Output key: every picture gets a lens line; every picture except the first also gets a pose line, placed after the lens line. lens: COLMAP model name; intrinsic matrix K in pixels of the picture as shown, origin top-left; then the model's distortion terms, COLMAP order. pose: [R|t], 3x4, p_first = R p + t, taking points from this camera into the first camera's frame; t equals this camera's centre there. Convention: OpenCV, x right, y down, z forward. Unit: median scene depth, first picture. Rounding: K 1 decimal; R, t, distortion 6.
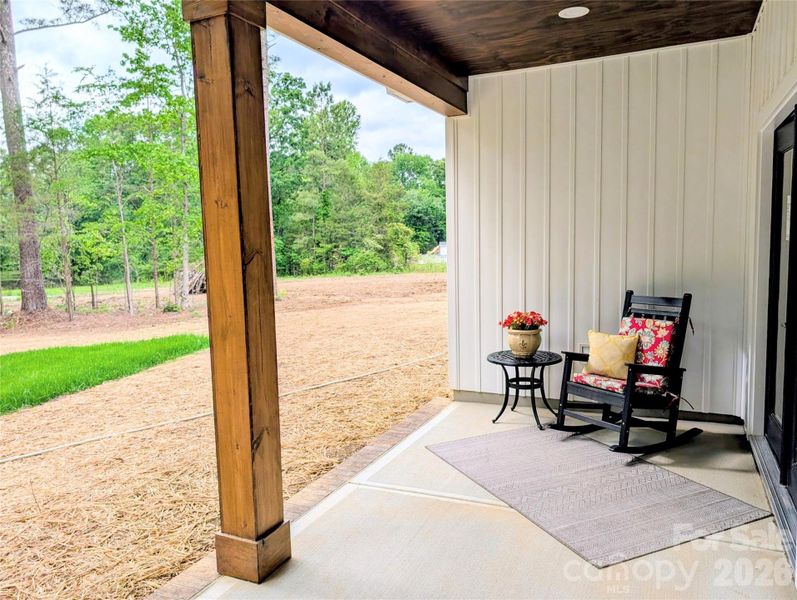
lens RADIAL K [[563.8, 0, 398.5], [0, 563.8, 300.0], [0, 0, 1]] dist [-0.001786, 0.000383]
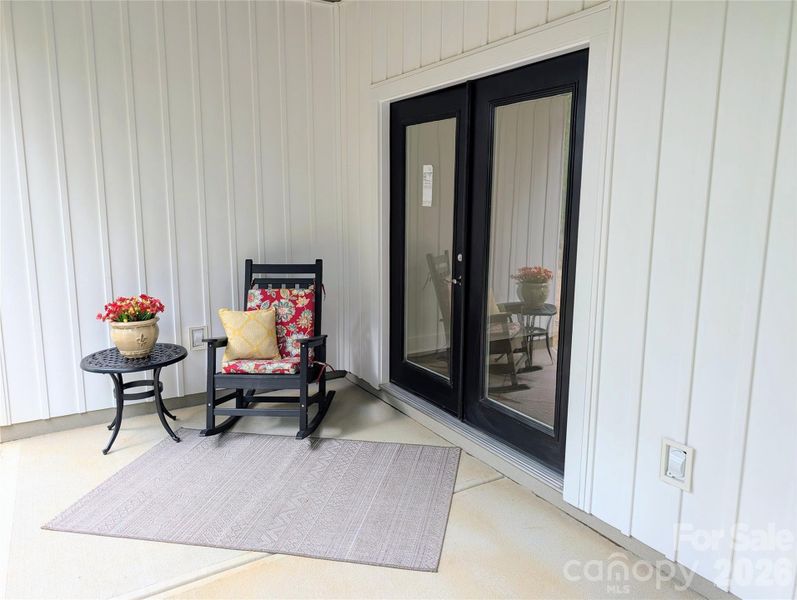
lens RADIAL K [[563.8, 0, 398.5], [0, 563.8, 300.0], [0, 0, 1]] dist [-0.001786, 0.000383]
pose [[0.562376, -0.118991, 0.818275, -0.212779], [0.067115, 0.992895, 0.098257, -0.026725], [-0.824154, -0.000339, 0.566366, 0.317846]]
